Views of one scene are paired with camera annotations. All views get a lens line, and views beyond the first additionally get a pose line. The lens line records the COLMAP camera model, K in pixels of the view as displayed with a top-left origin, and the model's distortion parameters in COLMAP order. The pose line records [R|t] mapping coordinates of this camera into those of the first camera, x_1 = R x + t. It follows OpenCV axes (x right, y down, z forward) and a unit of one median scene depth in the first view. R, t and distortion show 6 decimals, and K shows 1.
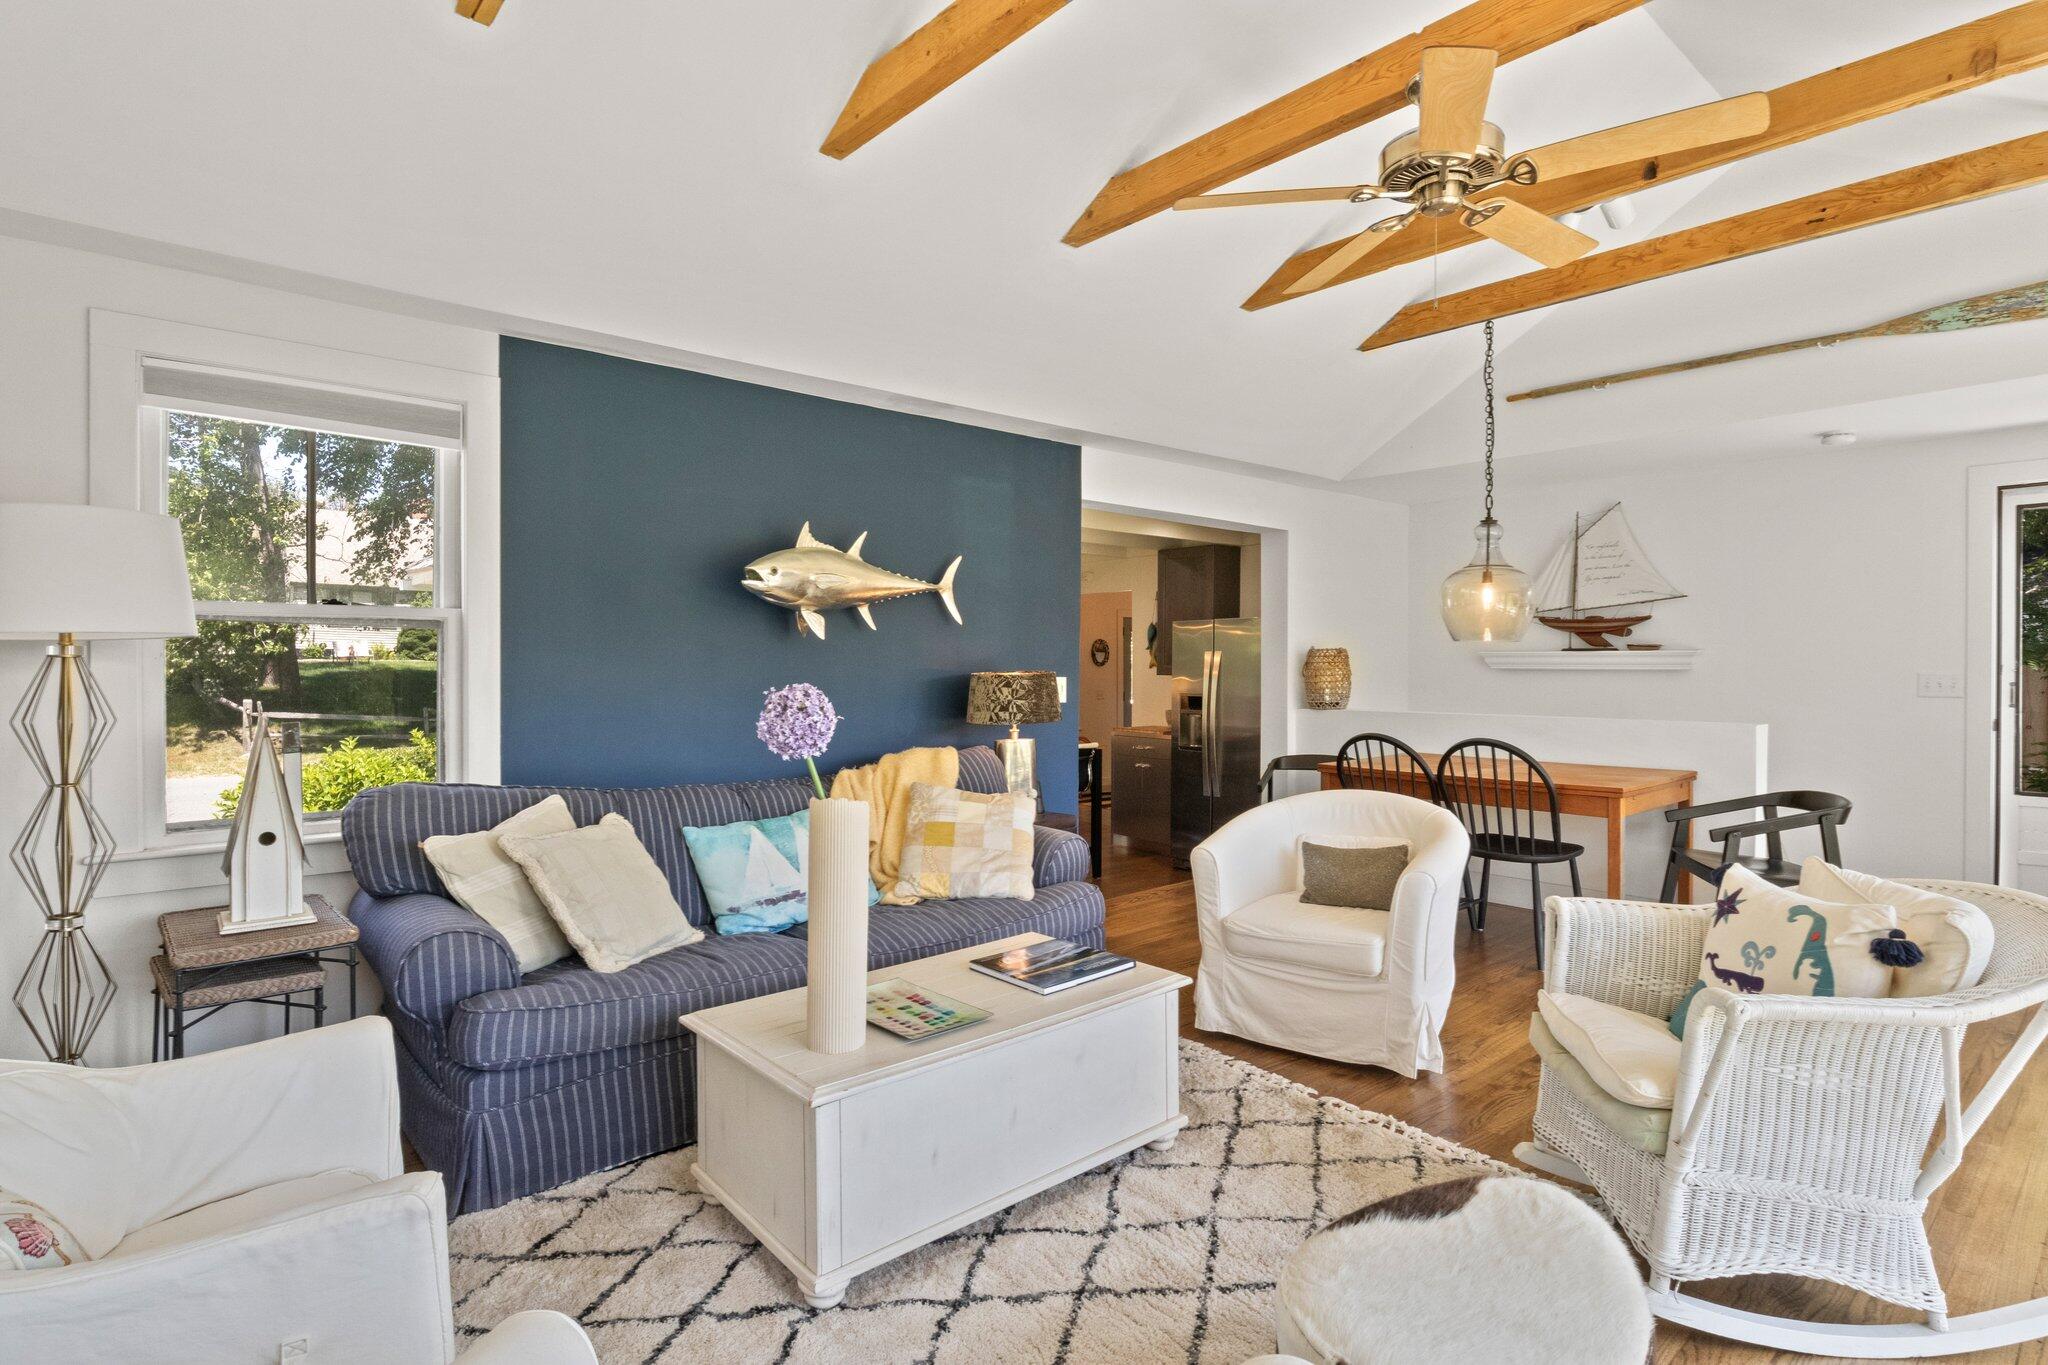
lens RADIAL K [[1018.9, 0, 1025.6], [0, 1018.9, 666.3], [0, 0, 1]] dist [-0.013890, -0.000812]
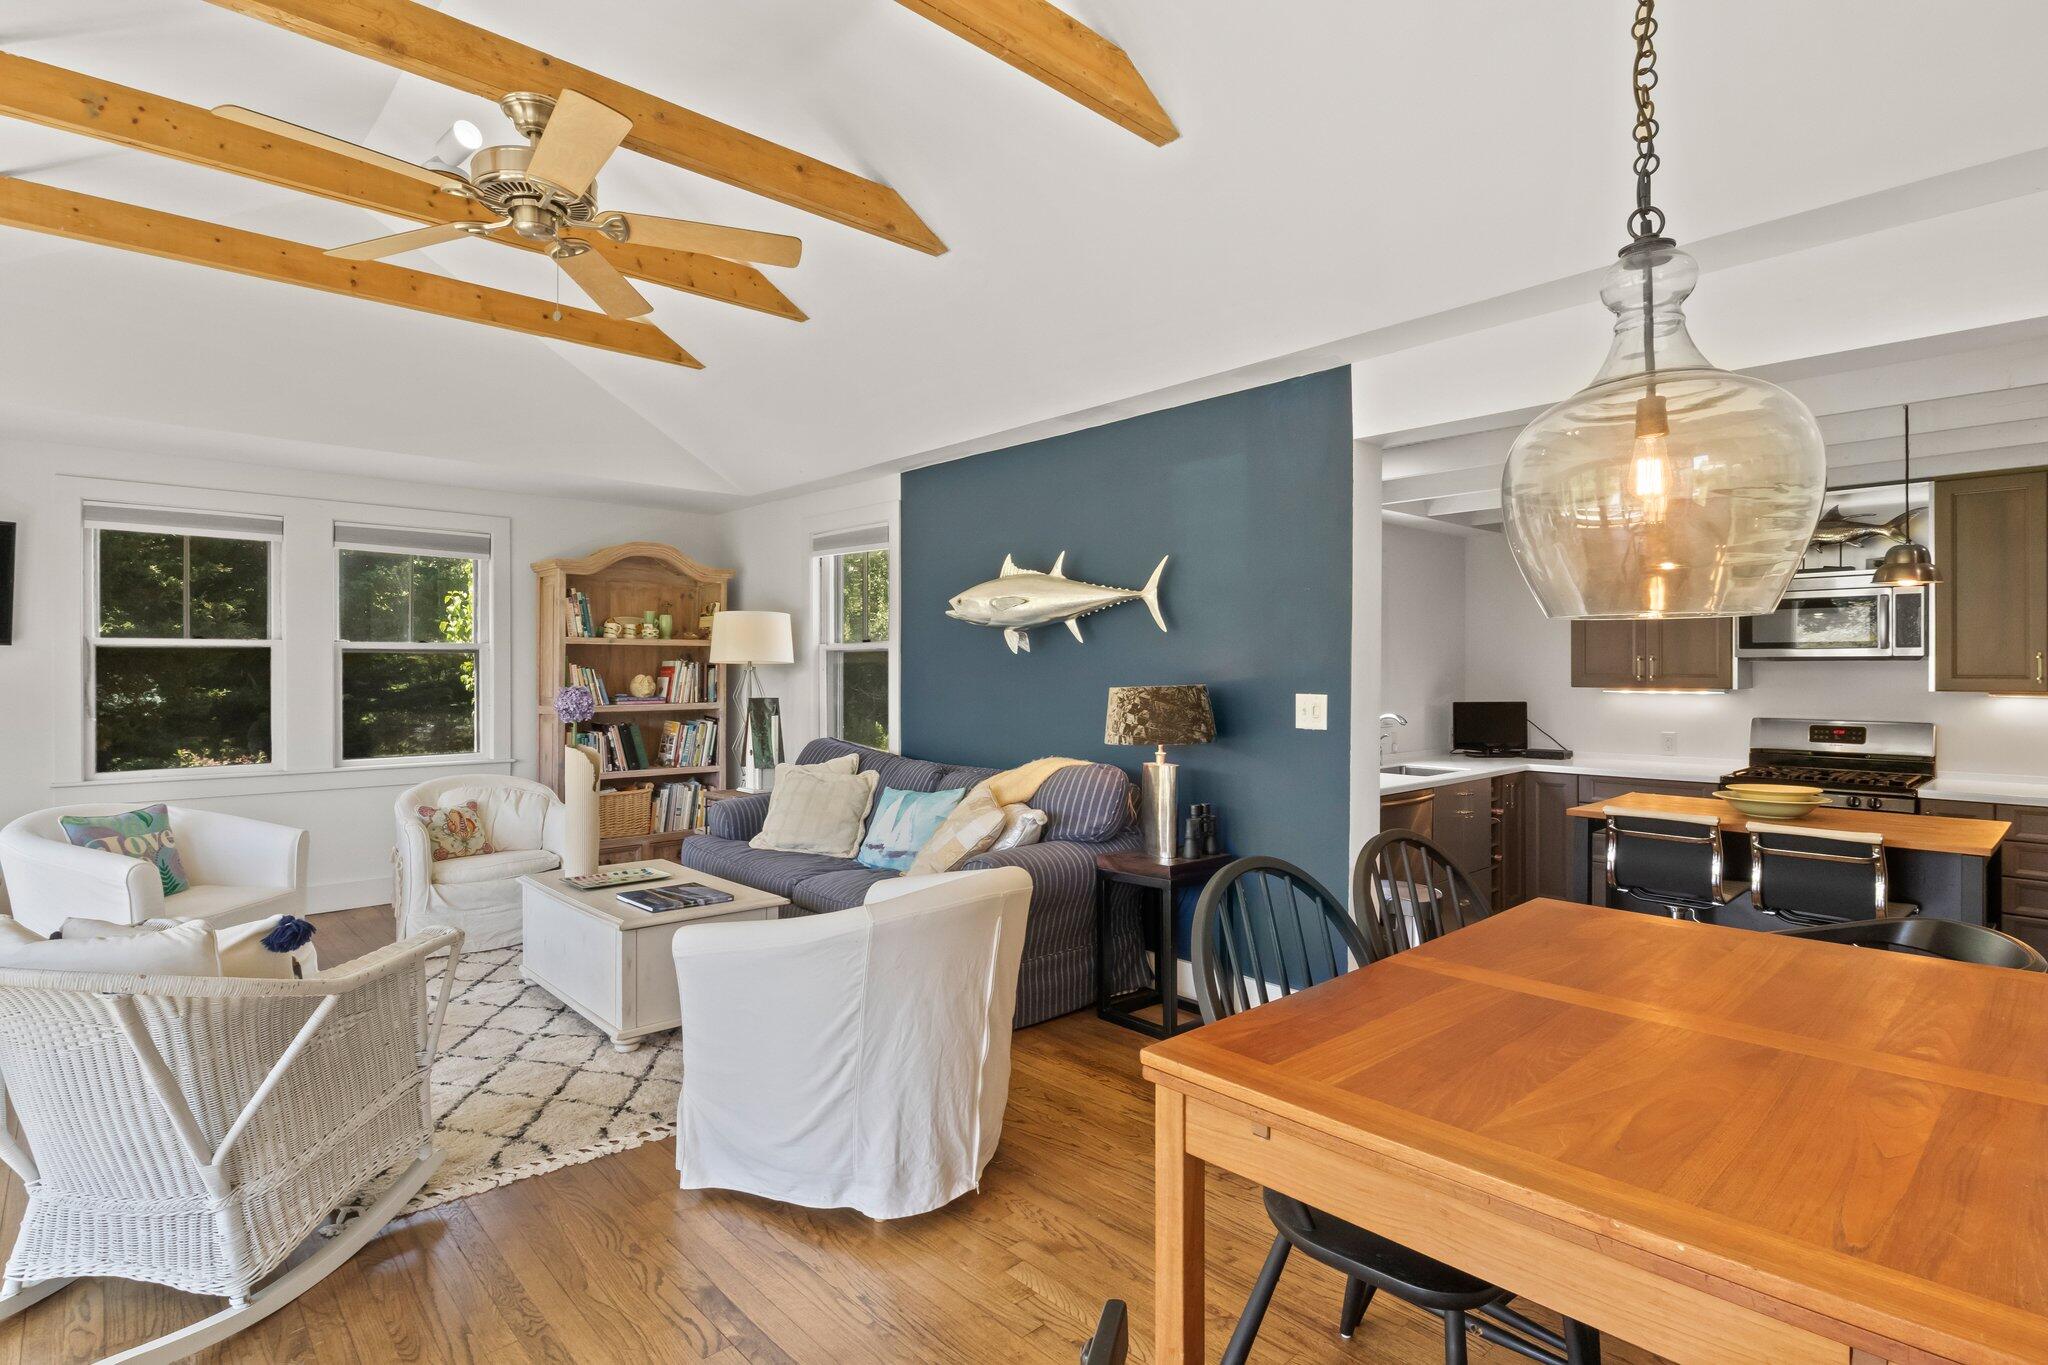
lens RADIAL K [[1018.9, 0, 1025.6], [0, 1018.9, 666.3], [0, 0, 1]] dist [-0.013890, -0.000812]
pose [[0.034609, -0.003629, -0.999394, 0.740441], [-0.001215, 0.999993, -0.003673, -0.006280], [0.999400, 0.001342, 0.034604, 0.752946]]
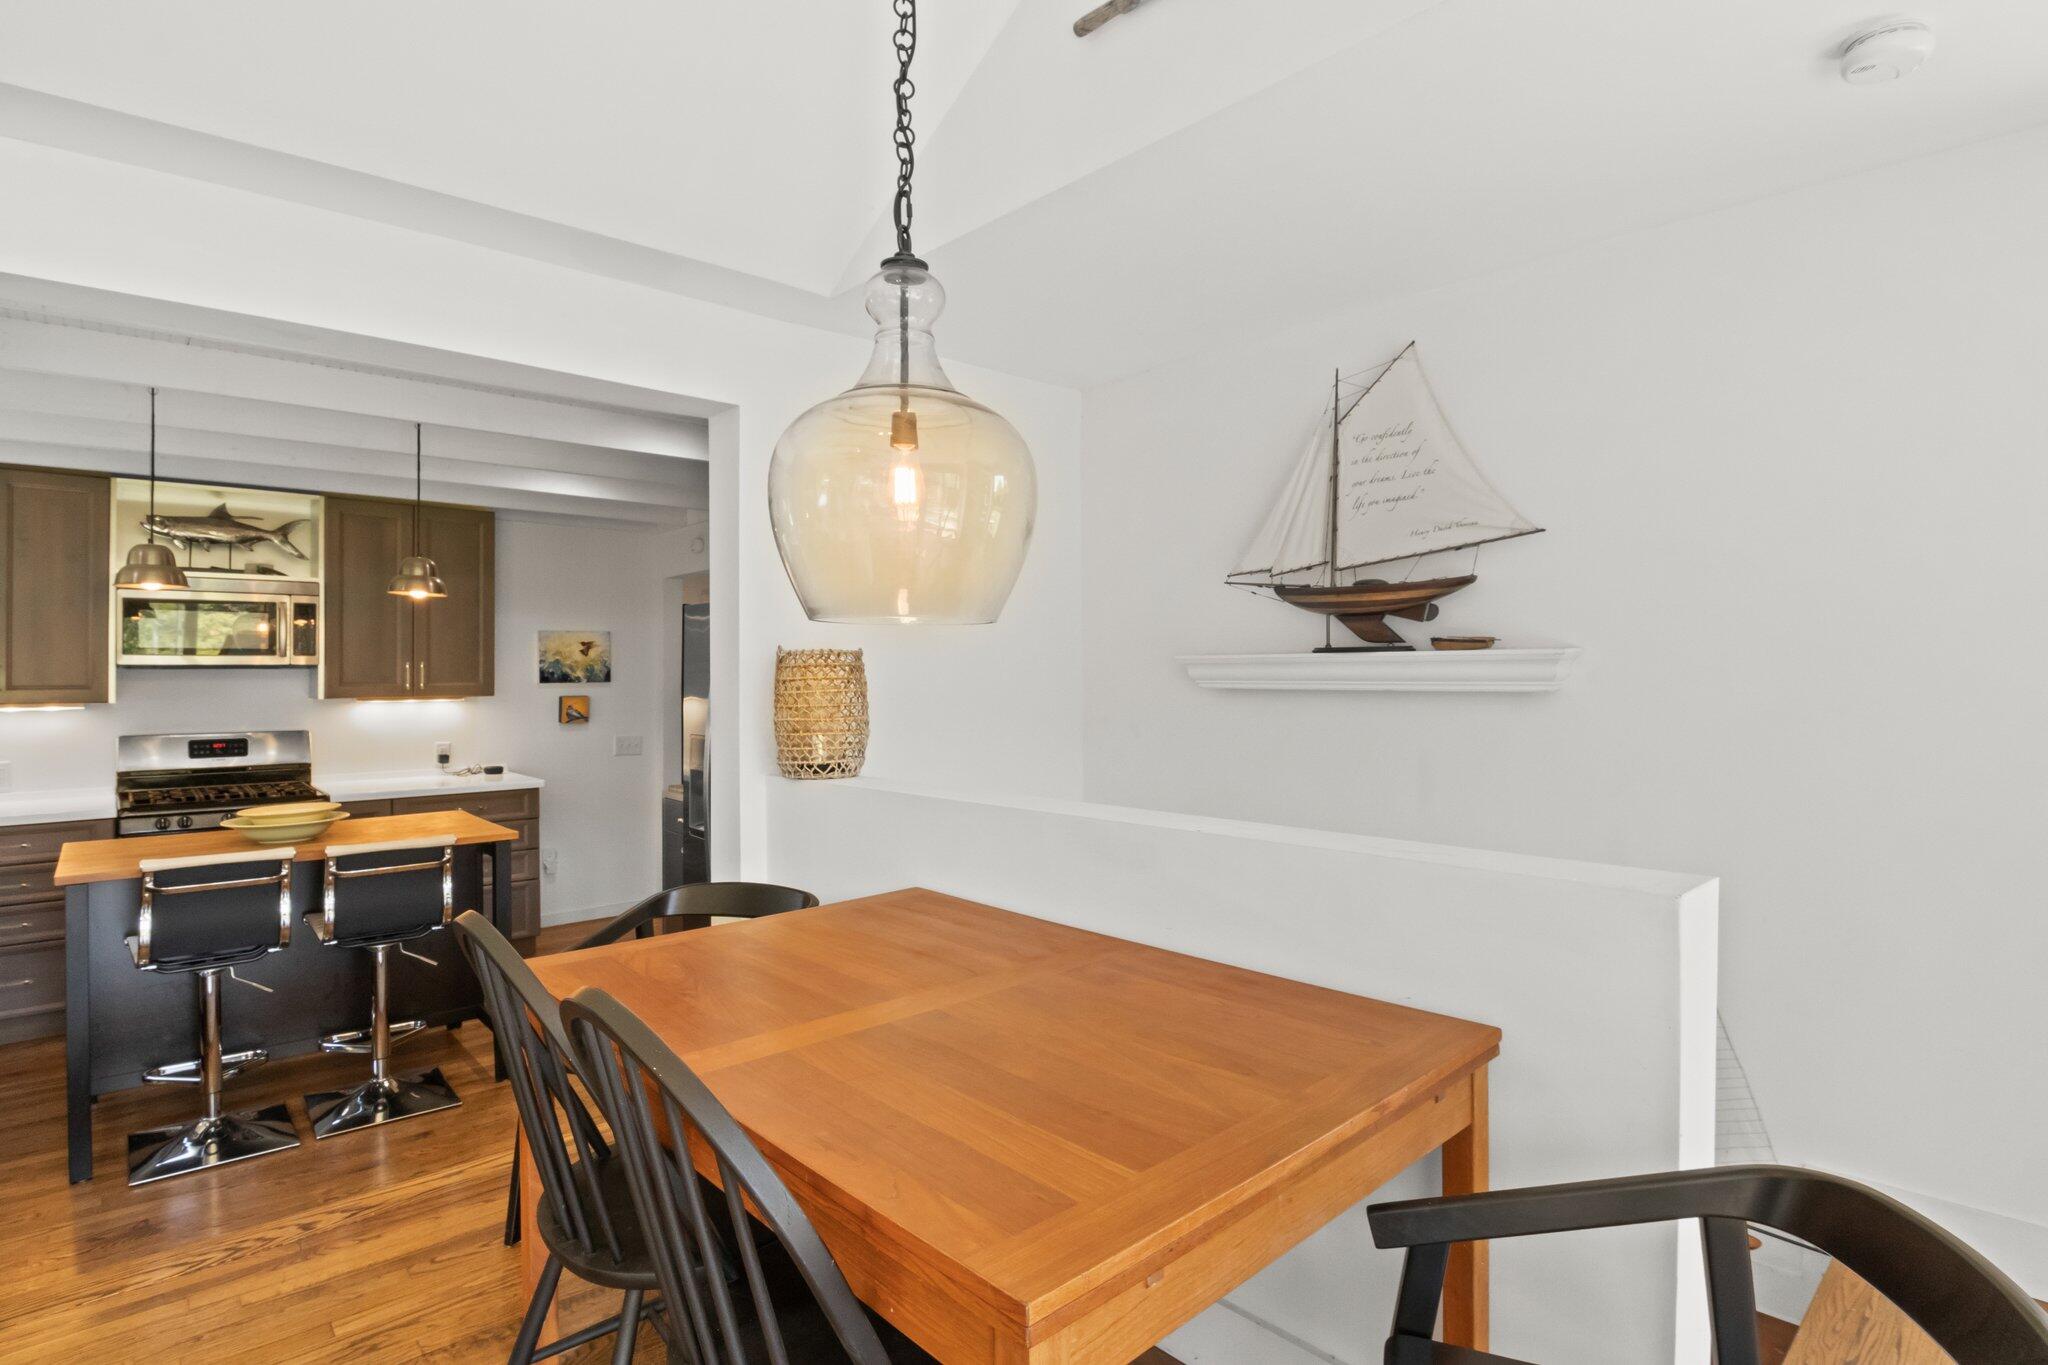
lens RADIAL K [[1018.9, 0, 1025.6], [0, 1018.9, 666.3], [0, 0, 1]] dist [-0.013890, -0.000812]
pose [[0.999635, -0.004838, 0.026569, 0.466452], [0.005127, 0.999928, -0.010827, -0.004715], [-0.026515, 0.010959, 0.999588, 0.631227]]
